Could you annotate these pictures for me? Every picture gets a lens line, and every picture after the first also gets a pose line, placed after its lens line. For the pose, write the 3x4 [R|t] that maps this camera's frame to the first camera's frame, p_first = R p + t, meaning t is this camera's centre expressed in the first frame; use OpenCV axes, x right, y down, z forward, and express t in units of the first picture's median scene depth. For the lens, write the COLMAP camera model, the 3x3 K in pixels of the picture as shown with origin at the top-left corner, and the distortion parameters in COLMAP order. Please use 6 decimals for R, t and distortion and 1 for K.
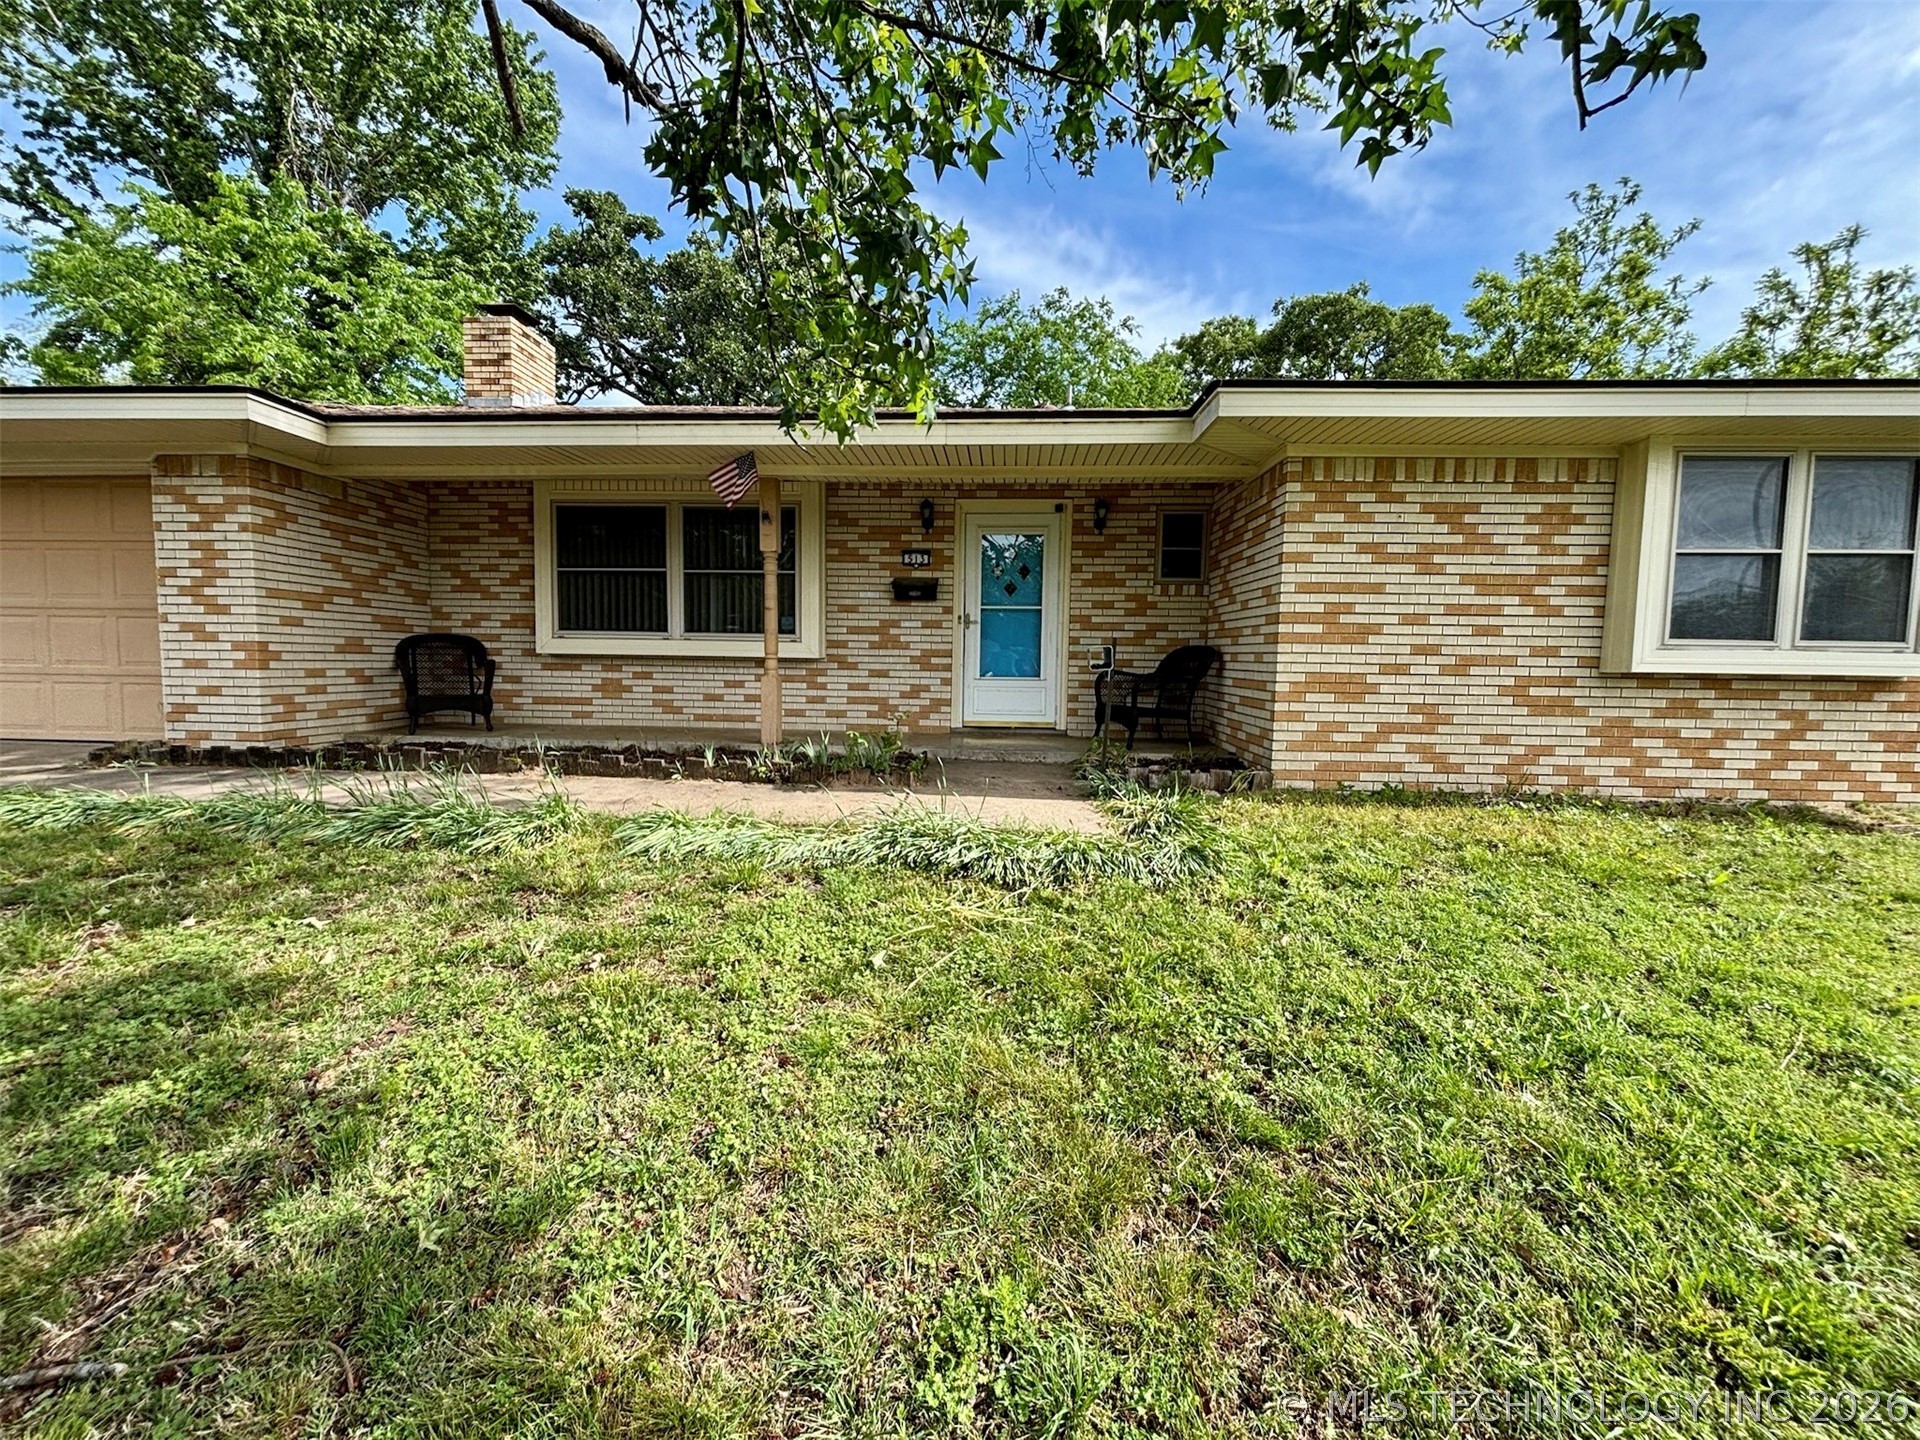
lens RADIAL K [[775.9, 0, 957.2], [0, 775.9, 717.9], [0, 0, 1]] dist [-0.003113, 0.000724]
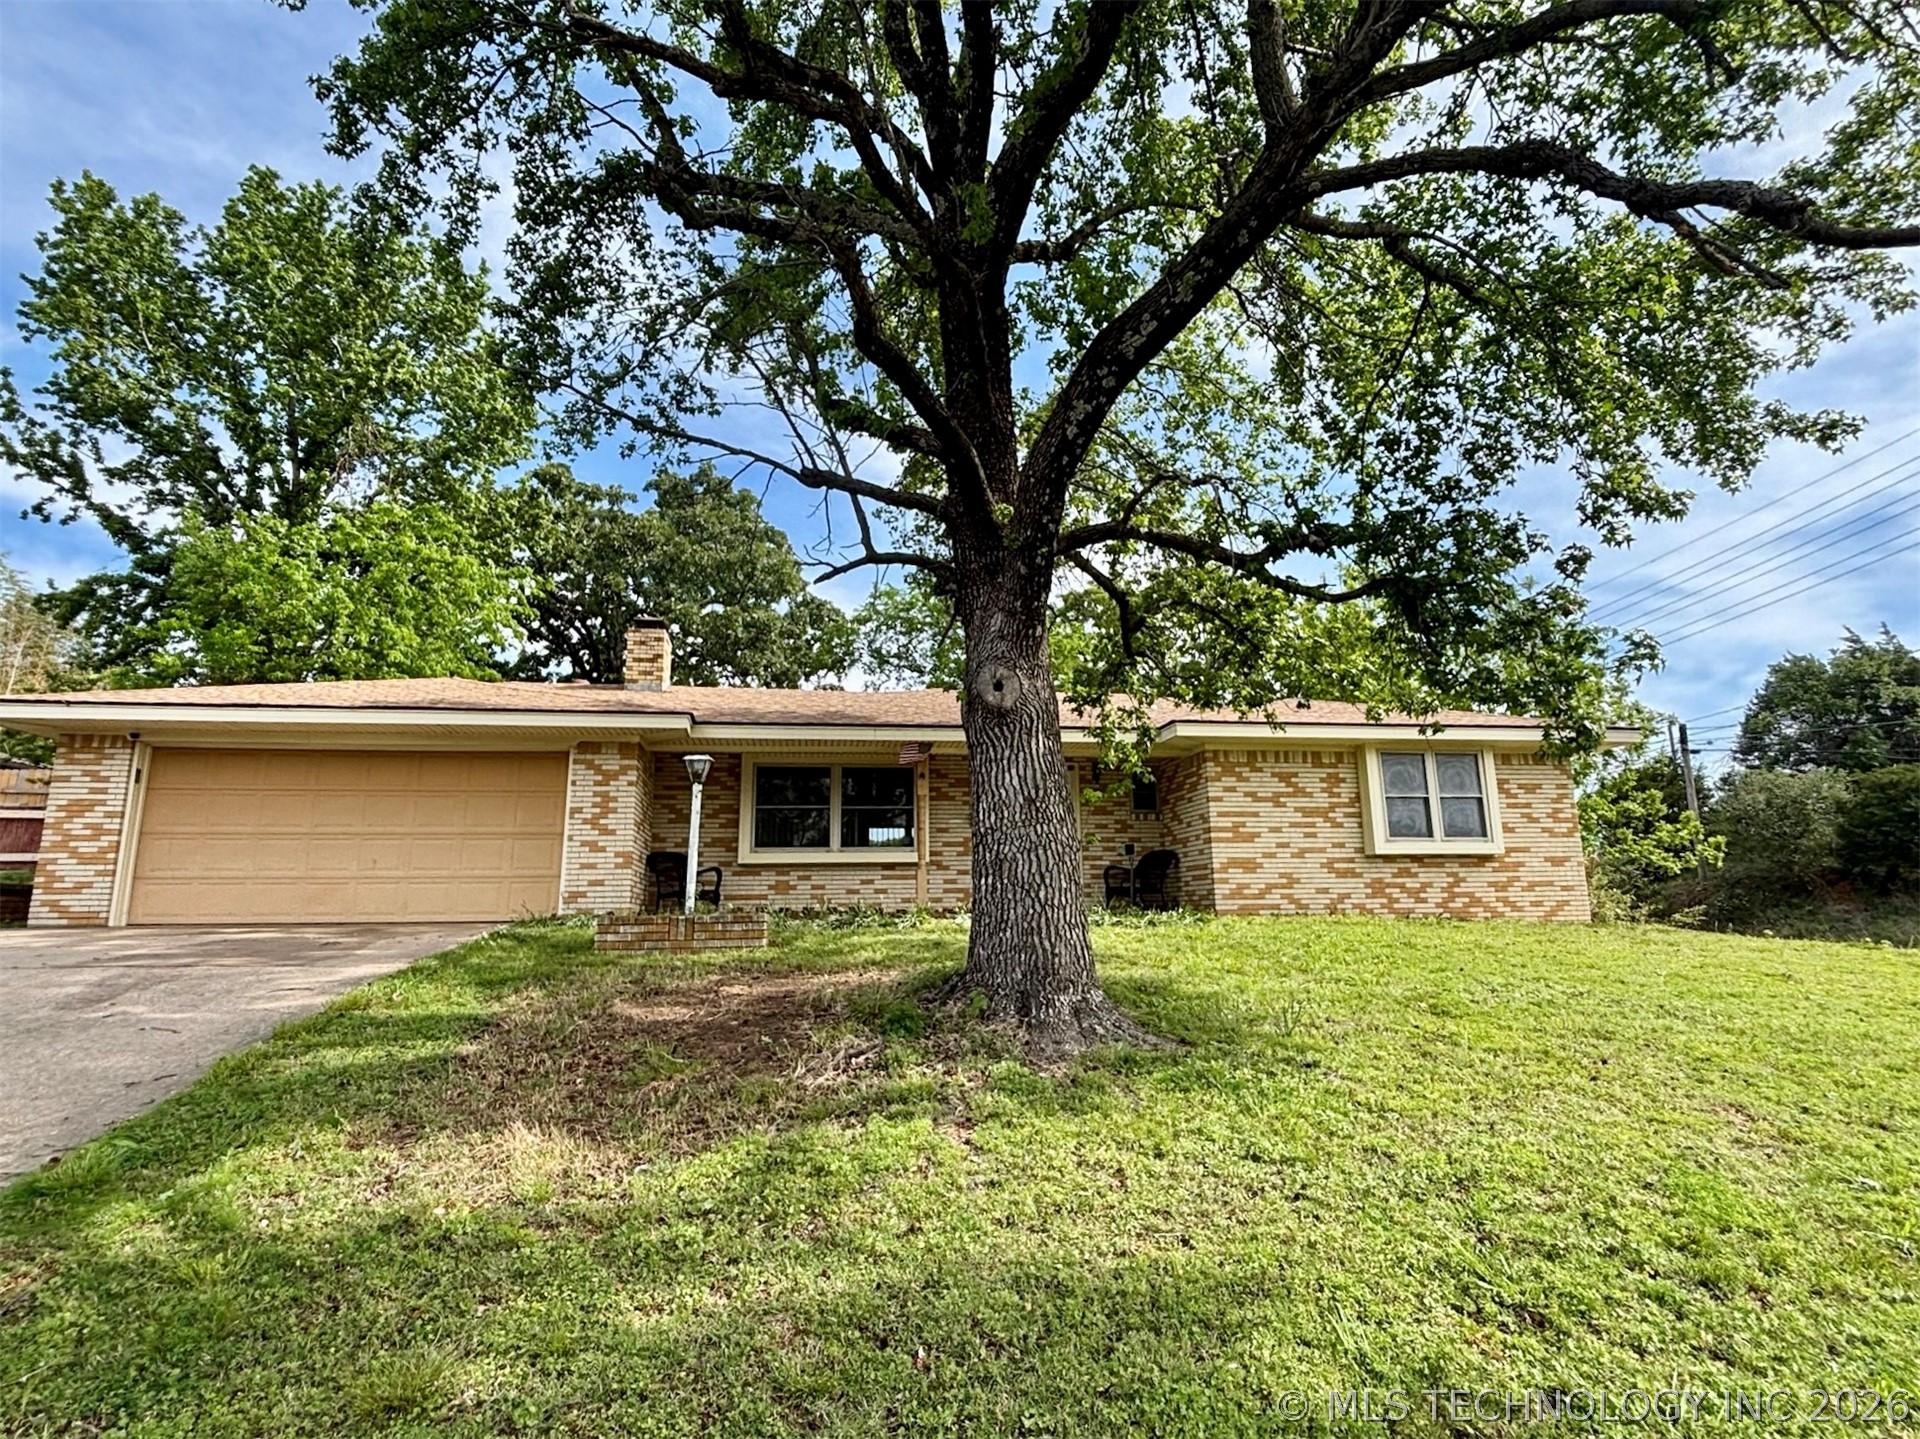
lens RADIAL K [[1005.5, 0, 942.6], [0, 1005.5, 719.2], [0, 0, 1]] dist [-0.001452, 0.000224]
pose [[0.980891, 0.011417, 0.194225, -0.739507], [0.041291, 0.963321, -0.265157, 0.243732], [-0.190128, 0.268109, 0.944441, -1.323623]]
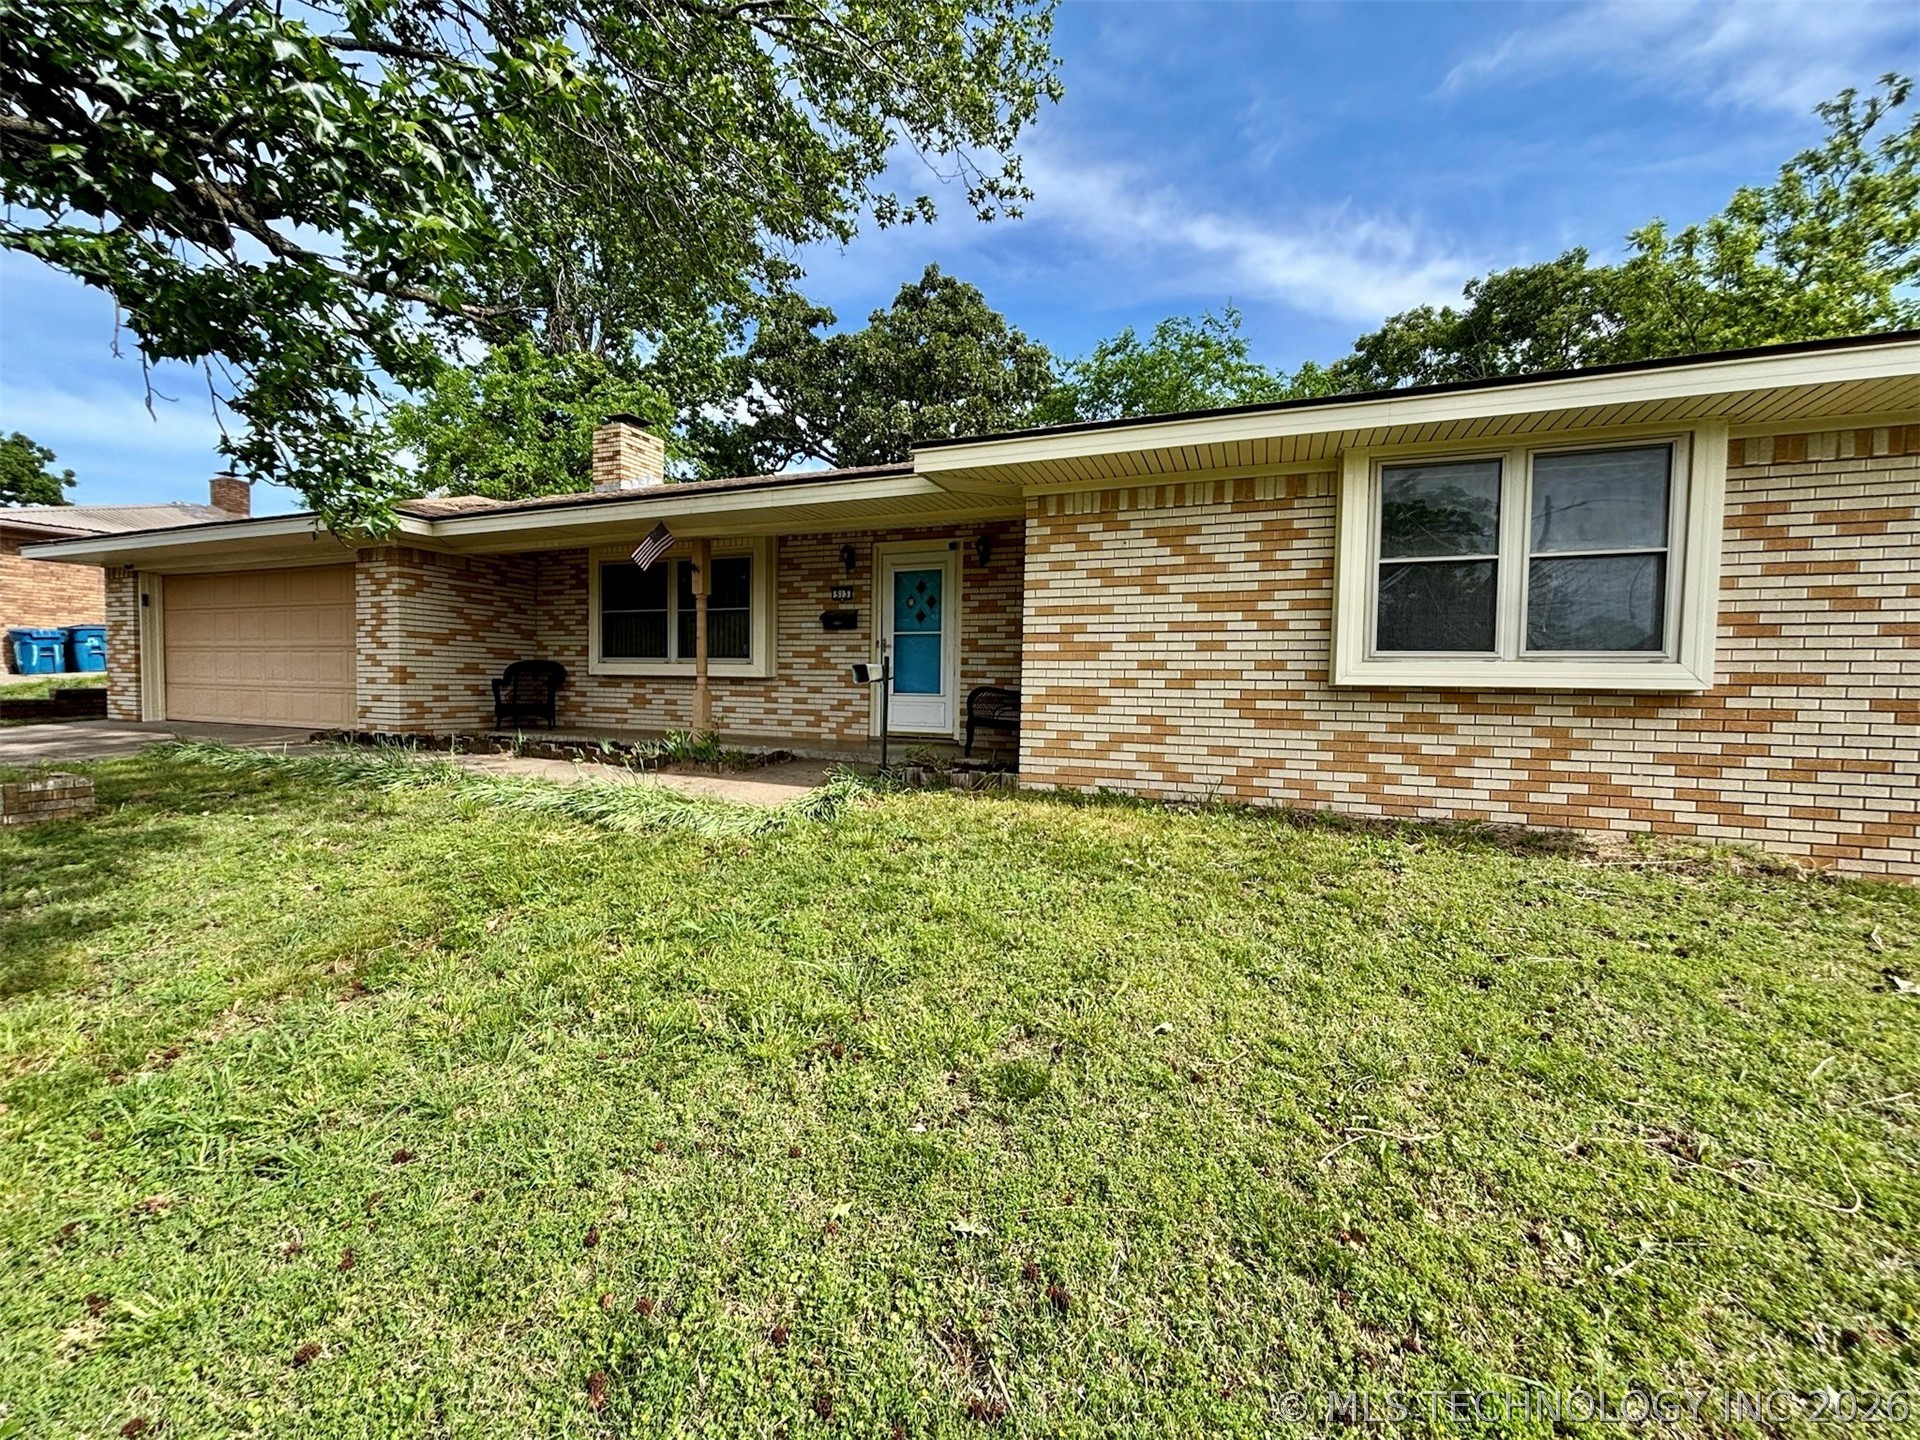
lens RADIAL K [[763.0, 0, 954.7], [0, 763.0, 724.3], [0, 0, 1]] dist [0.019464, -0.022132]
pose [[0.945630, 0.016809, -0.324811, 0.689872], [-0.024916, 0.999473, -0.020815, 0.022549], [0.324289, 0.027776, 0.945550, -0.080155]]
